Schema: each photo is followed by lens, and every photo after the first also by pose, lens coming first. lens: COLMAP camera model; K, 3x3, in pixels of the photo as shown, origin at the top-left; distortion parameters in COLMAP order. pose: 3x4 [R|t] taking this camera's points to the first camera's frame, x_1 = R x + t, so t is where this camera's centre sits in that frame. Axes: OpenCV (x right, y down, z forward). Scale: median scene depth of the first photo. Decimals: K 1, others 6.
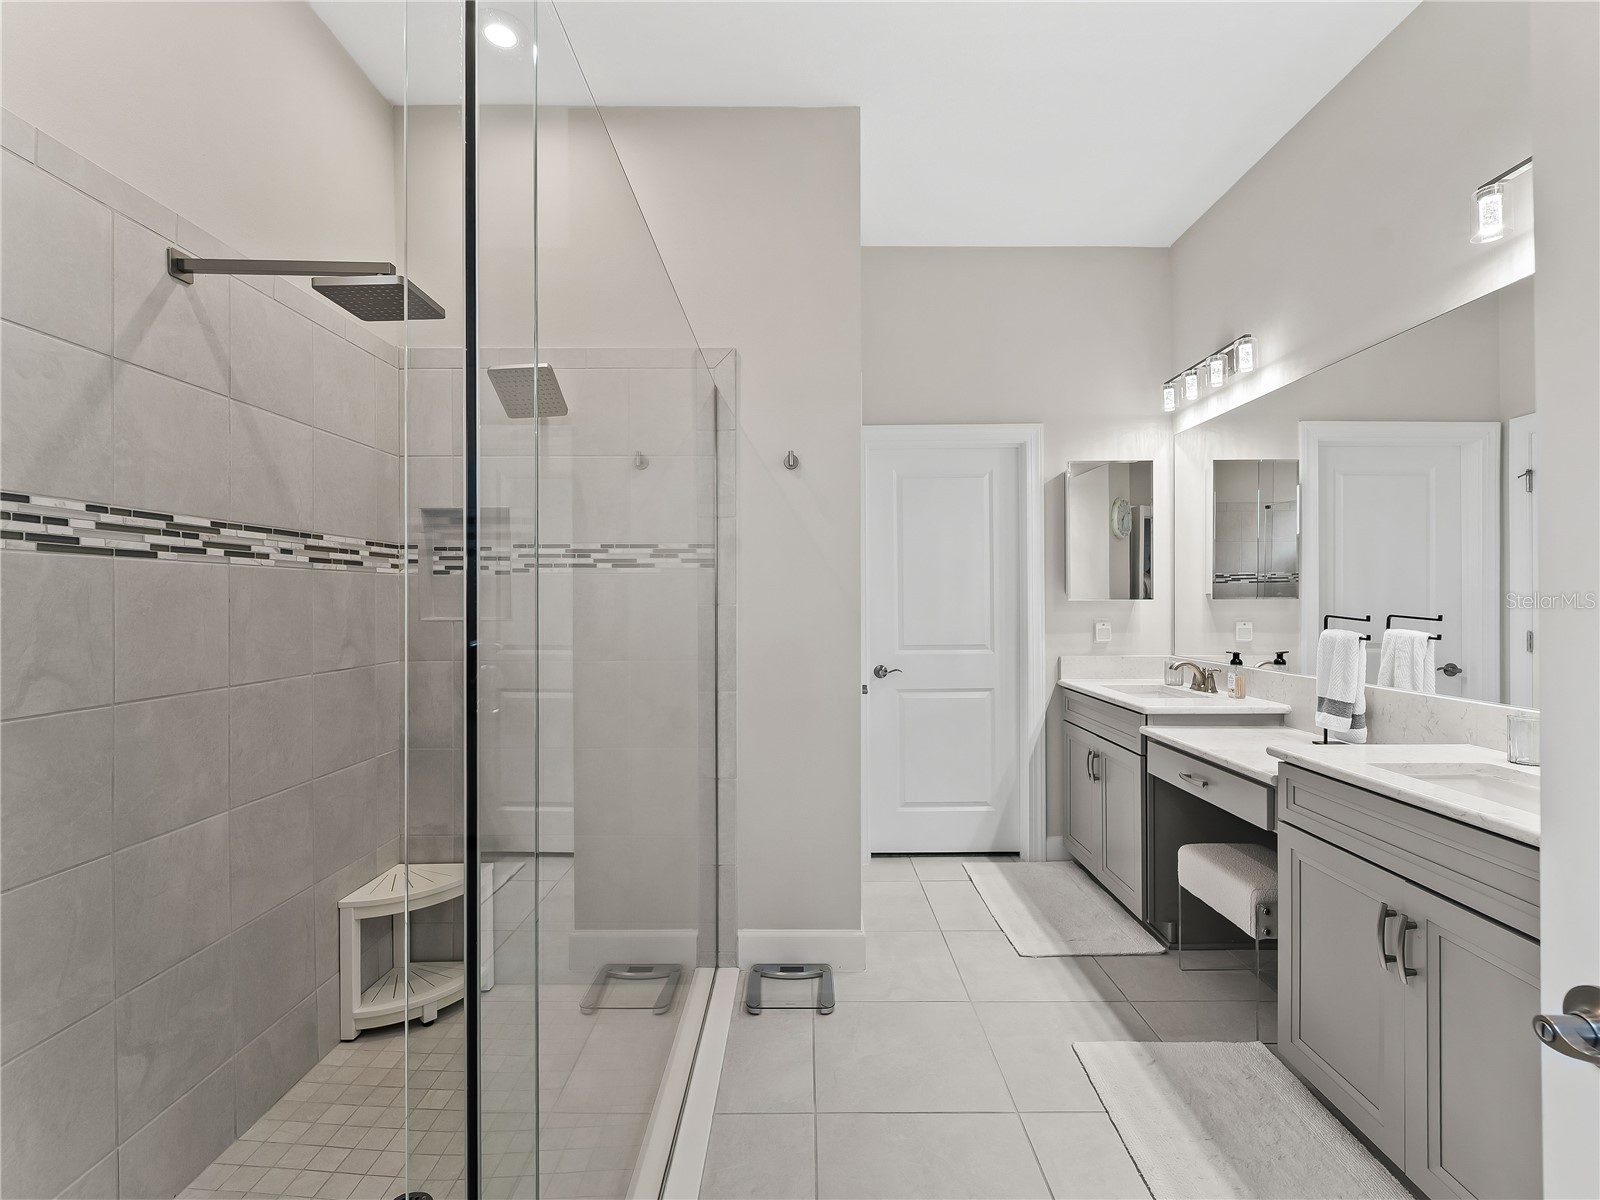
lens RADIAL K [[729.8, 0, 809.4], [0, 729.8, 602.8], [0, 0, 1]] dist [-0.001369, -0.001130]
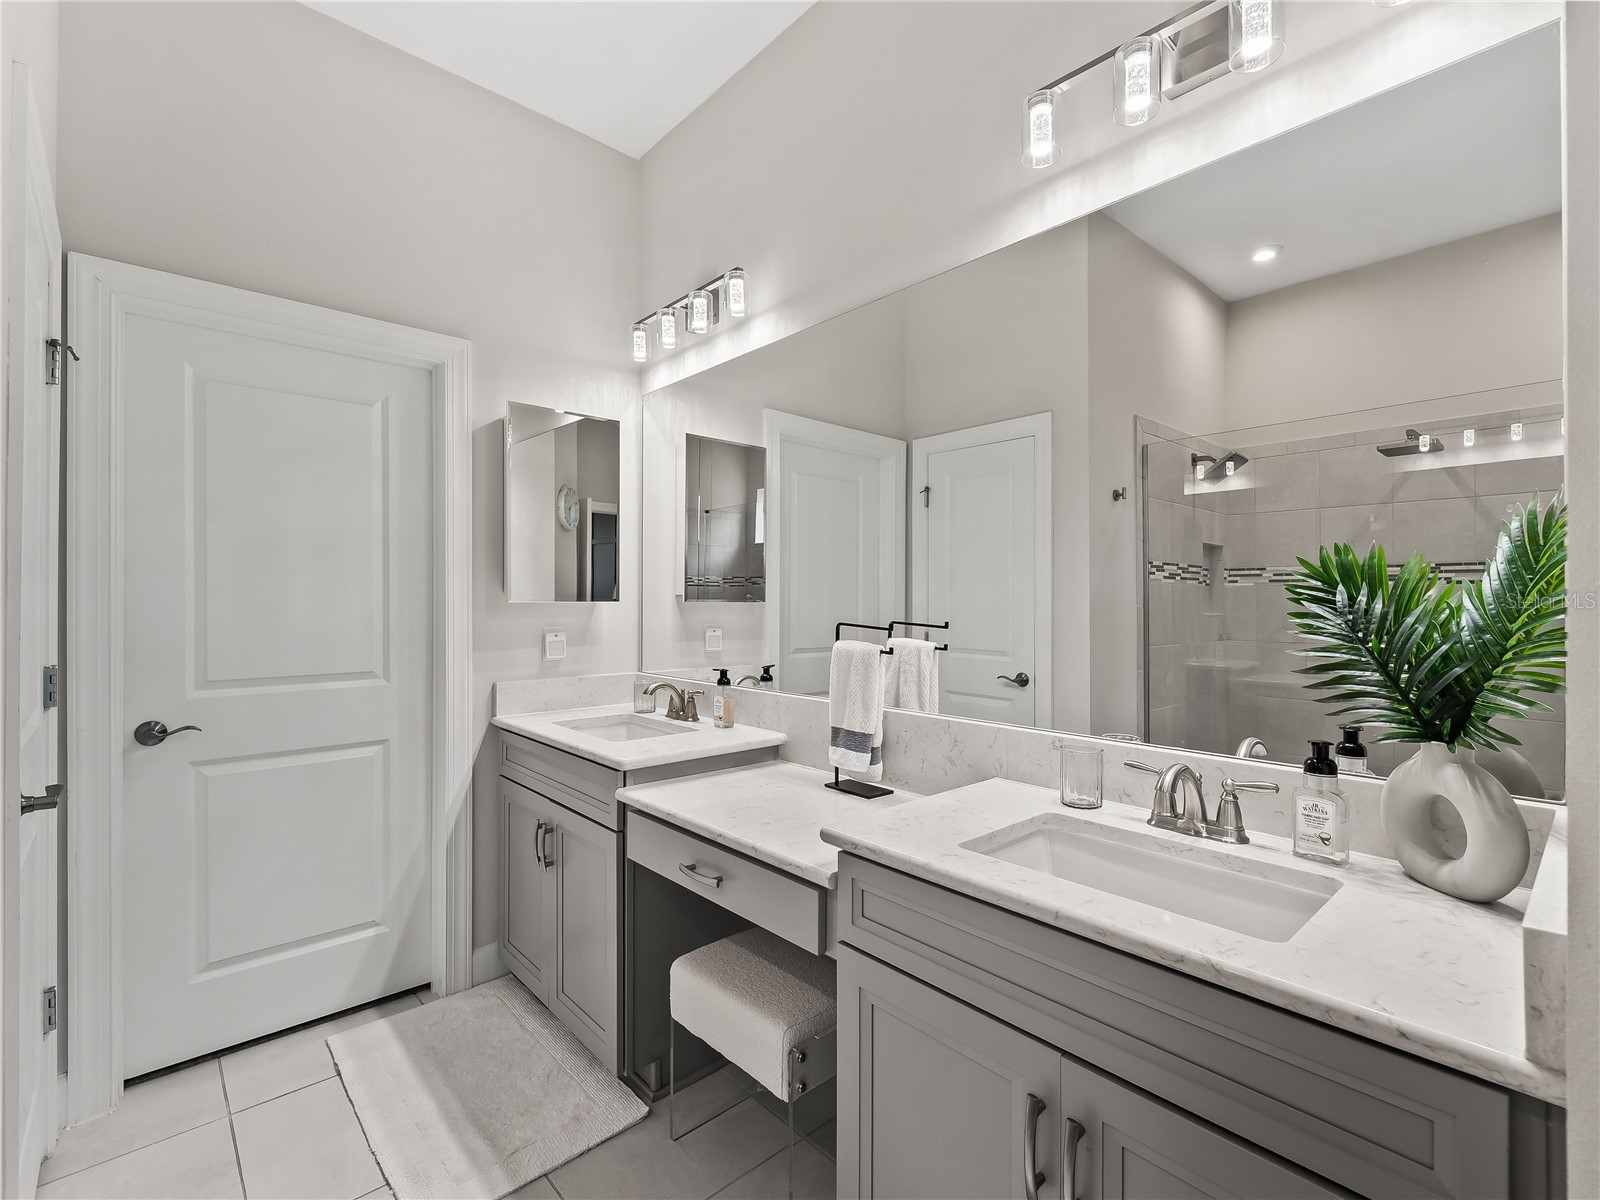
lens RADIAL K [[733.6, 0, 793.9], [0, 733.6, 602.4], [0, 0, 1]] dist [0.000182, 0.000163]
pose [[0.752224, 0.005778, 0.658882, 0.111640], [-0.003832, 0.999983, -0.004395, -0.001005], [-0.658897, 0.000782, 0.752233, 0.329923]]
